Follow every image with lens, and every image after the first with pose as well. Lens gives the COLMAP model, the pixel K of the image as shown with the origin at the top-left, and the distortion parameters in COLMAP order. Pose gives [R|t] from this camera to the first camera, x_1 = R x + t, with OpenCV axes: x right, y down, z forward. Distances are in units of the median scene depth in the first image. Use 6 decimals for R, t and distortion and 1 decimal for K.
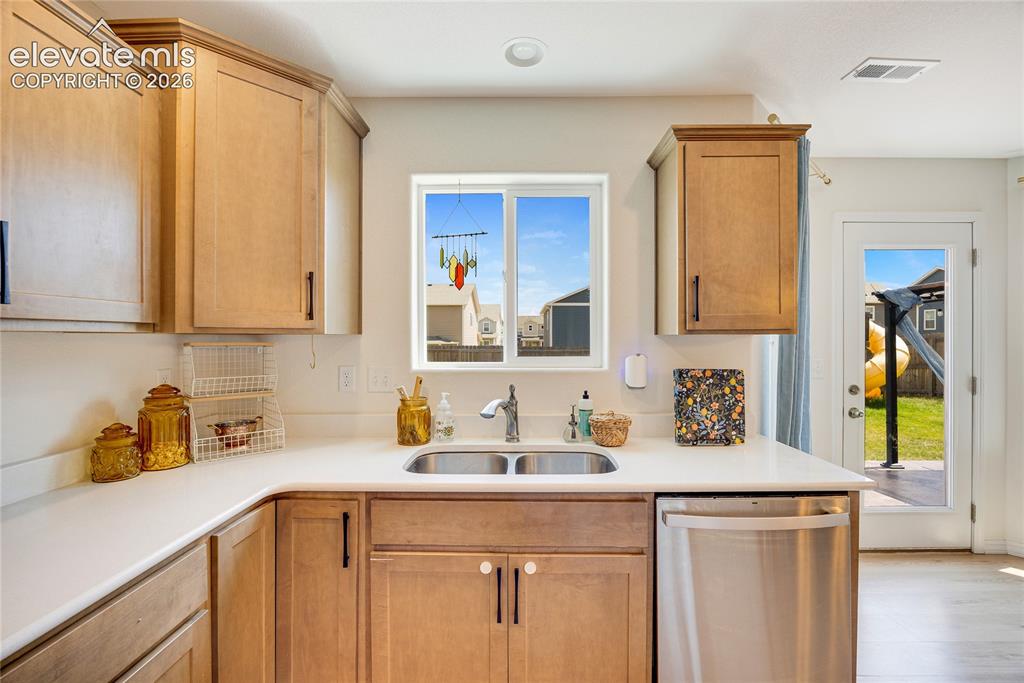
lens RADIAL K [[441.7, 0, 517.4], [0, 441.7, 339.5], [0, 0, 1]] dist [-0.015842, 0.000326]
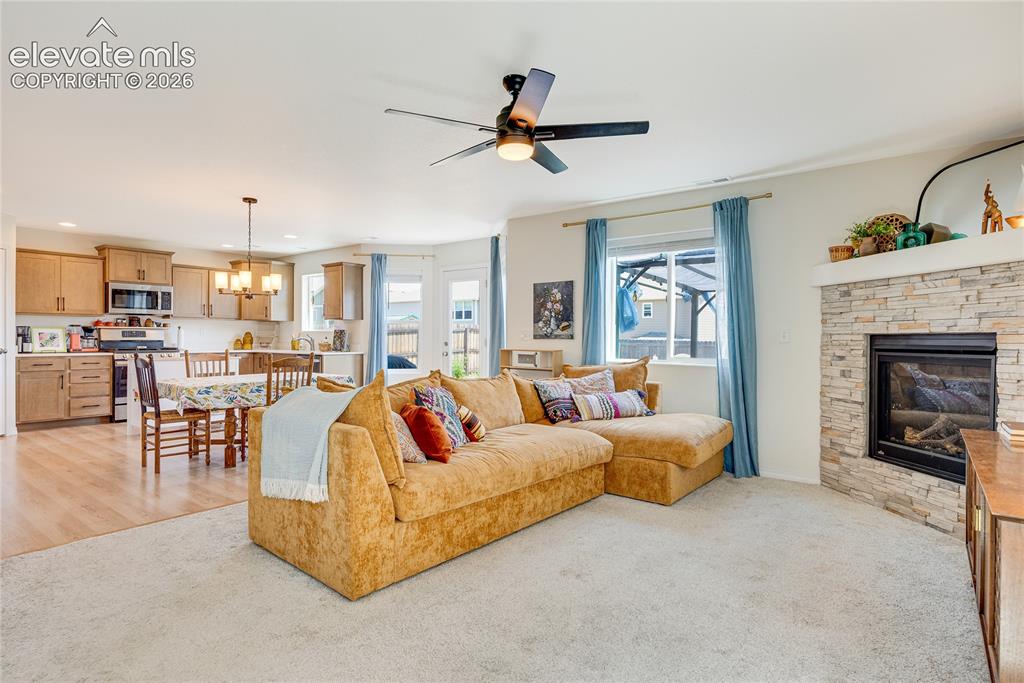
lens RADIAL K [[538.7, 0, 505.5], [0, 538.7, 338.6], [0, 0, 1]] dist [0.006754, 0.000329]
pose [[0.794673, 0.008659, -0.606975, 4.765756], [-0.009447, 0.999954, 0.001897, 0.137831], [0.606964, 0.004227, 0.794718, -1.857193]]
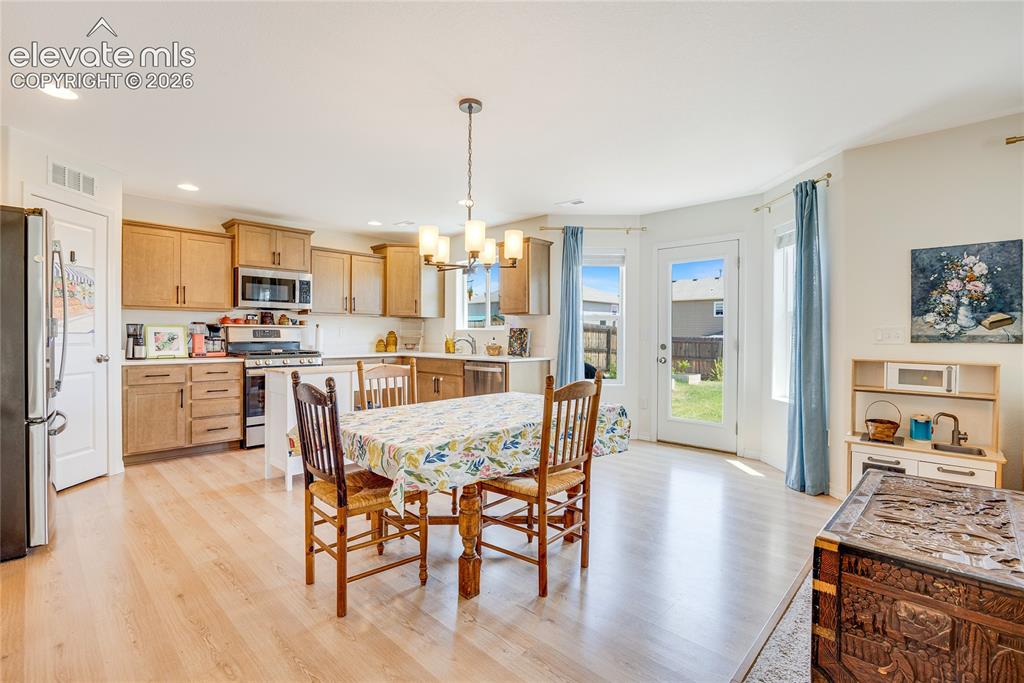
lens RADIAL K [[466.5, 0, 508.9], [0, 466.5, 336.2], [0, 0, 1]] dist [-0.007373, -0.000843]
pose [[0.734485, 0.009109, -0.678564, 2.711357], [-0.009237, 0.999951, 0.003425, 0.127501], [0.678562, 0.003752, 0.734533, -1.300043]]
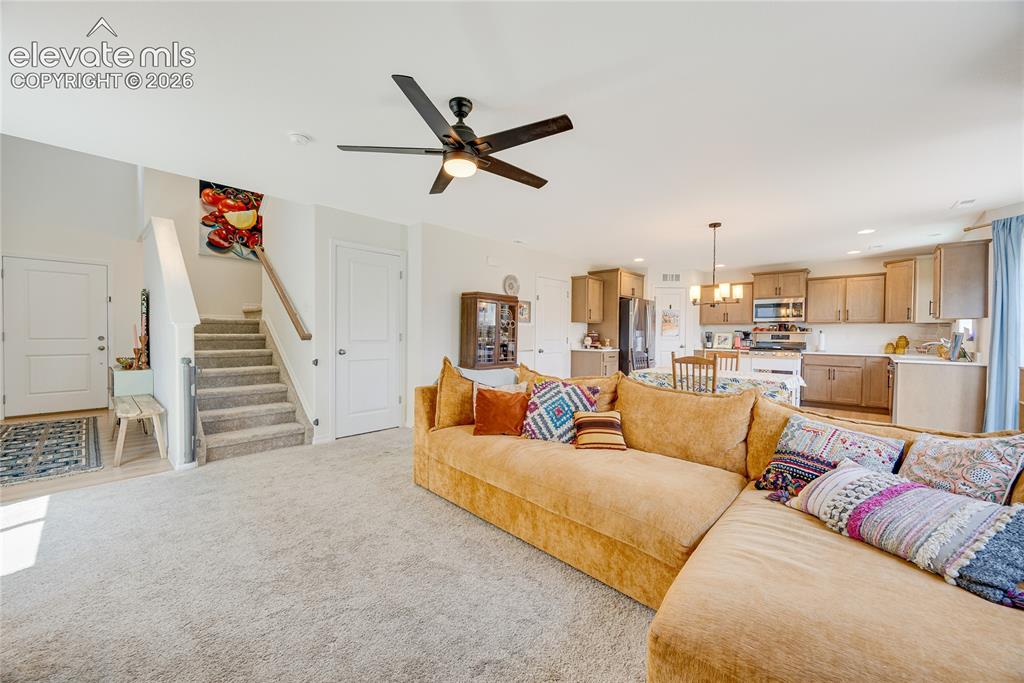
lens RADIAL K [[392.6, 0, 514.5], [0, 392.6, 340.2], [0, 0, 1]] dist [0.000171, -0.000152]
pose [[-0.660445, 0.006359, -0.750848, 4.653534], [-0.012172, 0.999742, 0.019174, 0.123058], [0.750776, 0.021802, -0.660197, 0.676187]]
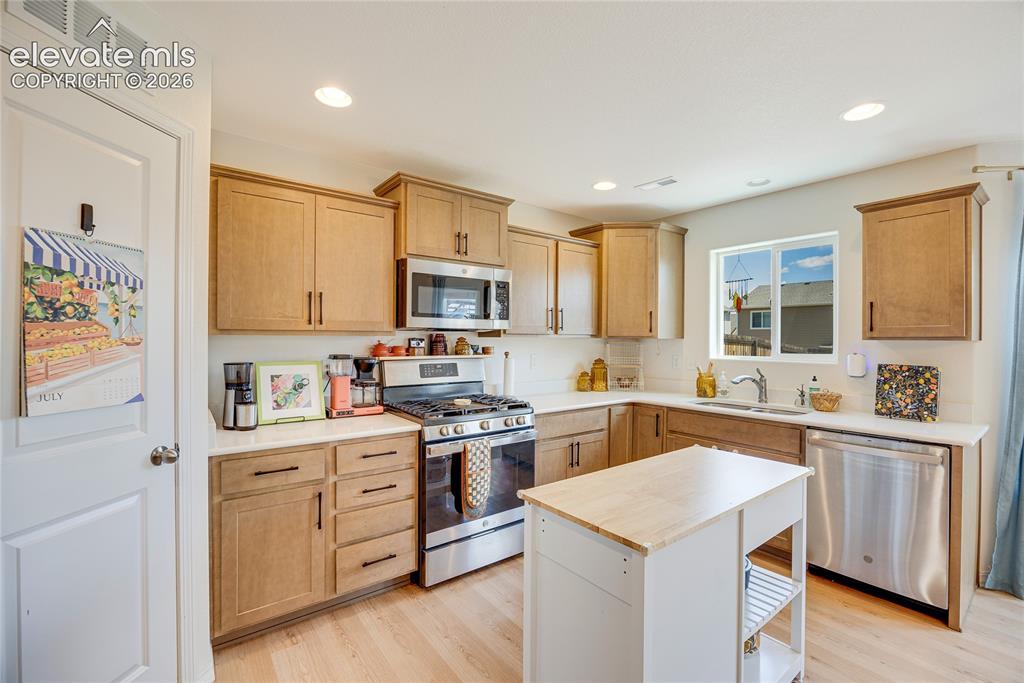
lens RADIAL K [[441.7, 0, 512.8], [0, 441.7, 339.7], [0, 0, 1]] dist [-0.015842, 0.000326]
pose [[0.625209, 0.007158, -0.780425, 0.864249], [-0.010696, 0.999943, 0.000603, -0.000396], [0.780384, 0.007971, 0.625249, -0.978258]]
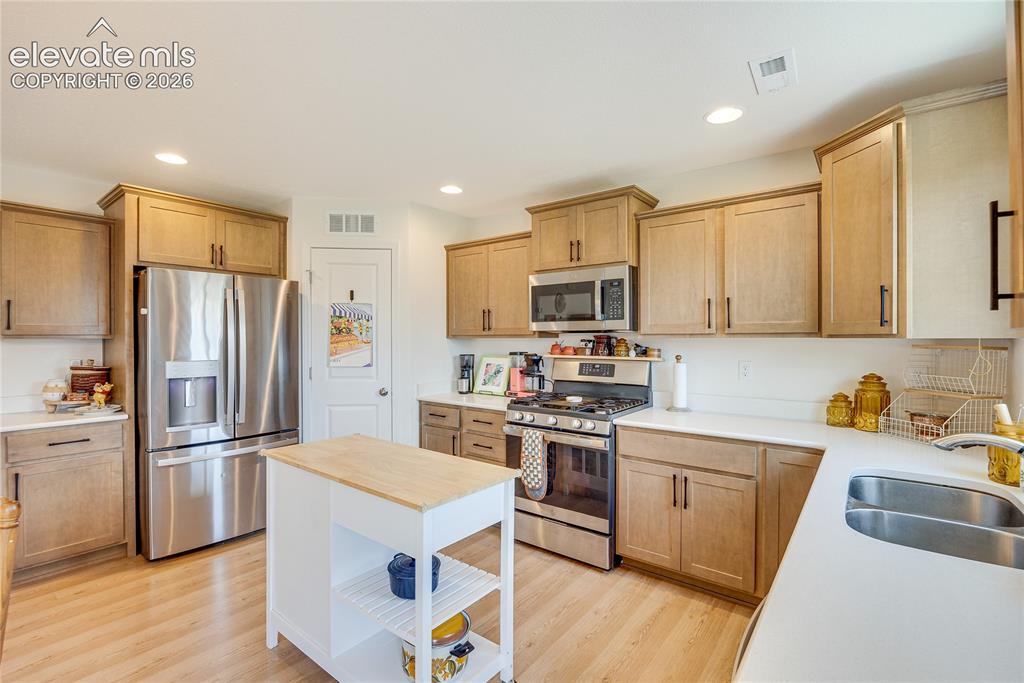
lens RADIAL K [[464.0, 0, 513.6], [0, 464.0, 339.5], [0, 0, 1]] dist [-0.018447, 0.000051]
pose [[-0.598404, 0.005070, -0.801178, 1.099480], [-0.001630, 0.999970, 0.007545, -0.017744], [0.801193, 0.005821, -0.598378, 0.952040]]
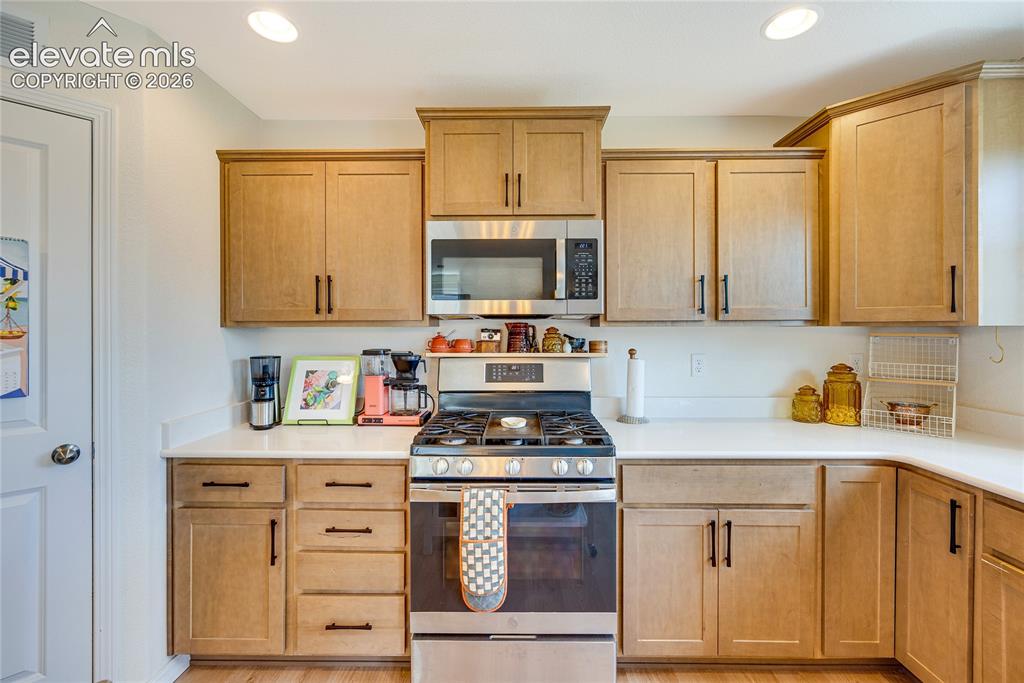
lens RADIAL K [[442.0, 0, 514.5], [0, 442.0, 328.5], [0, 0, 1]] dist [-0.003533, 0.001421]
pose [[0.008258, -0.000227, -0.999966, 0.560379], [-0.003332, 0.999994, -0.000254, -0.003286], [0.999960, 0.003334, 0.008257, -0.034311]]
